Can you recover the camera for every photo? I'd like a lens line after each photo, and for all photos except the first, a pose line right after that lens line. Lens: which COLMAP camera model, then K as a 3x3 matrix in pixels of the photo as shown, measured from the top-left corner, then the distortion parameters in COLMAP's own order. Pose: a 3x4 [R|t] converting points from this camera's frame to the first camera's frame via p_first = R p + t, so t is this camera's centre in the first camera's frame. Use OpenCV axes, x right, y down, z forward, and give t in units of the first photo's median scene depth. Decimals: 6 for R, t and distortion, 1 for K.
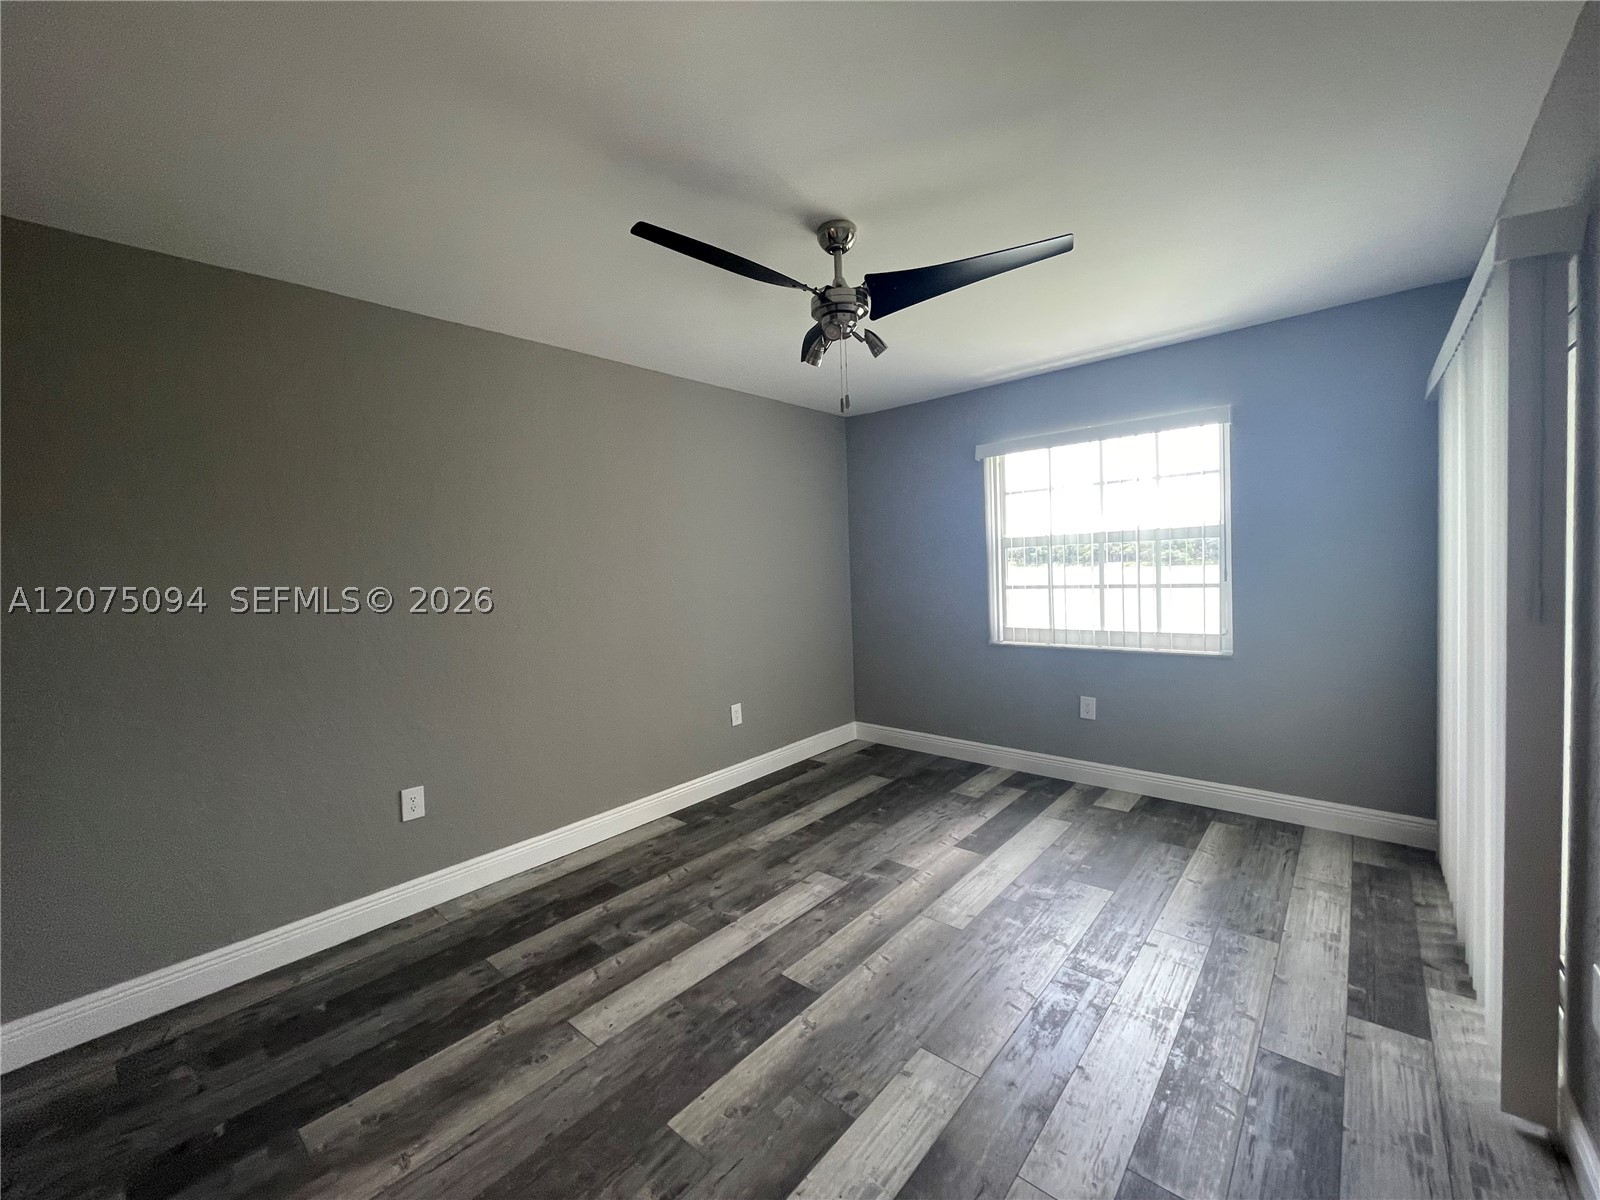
lens RADIAL K [[647.5, 0, 792.6], [0, 647.5, 594.0], [0, 0, 1]] dist [-0.001785, 0.000367]
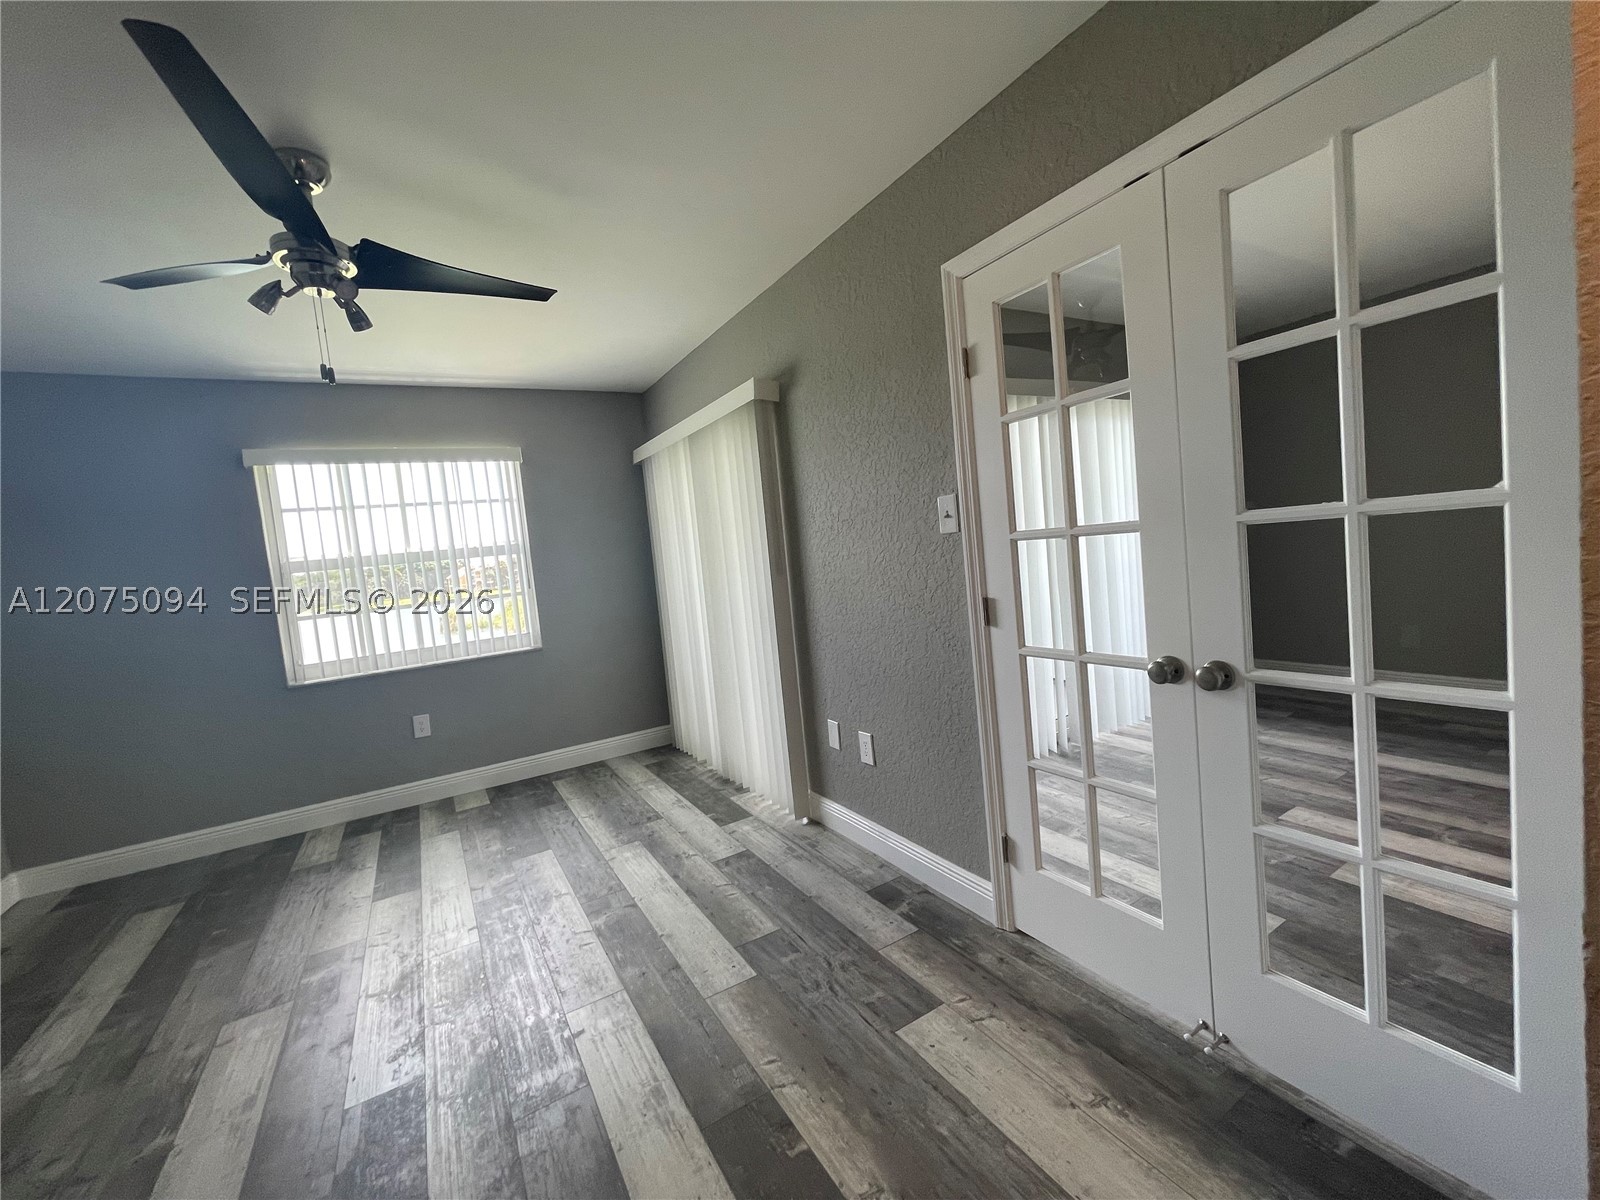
lens RADIAL K [[647.5, 0, 790.9], [0, 647.5, 594.7], [0, 0, 1]] dist [-0.001785, 0.000367]
pose [[0.314065, -0.060354, 0.947481, -0.365220], [0.126590, 0.991728, 0.021212, 0.029548], [-0.940924, 0.113279, 0.319107, 0.140618]]
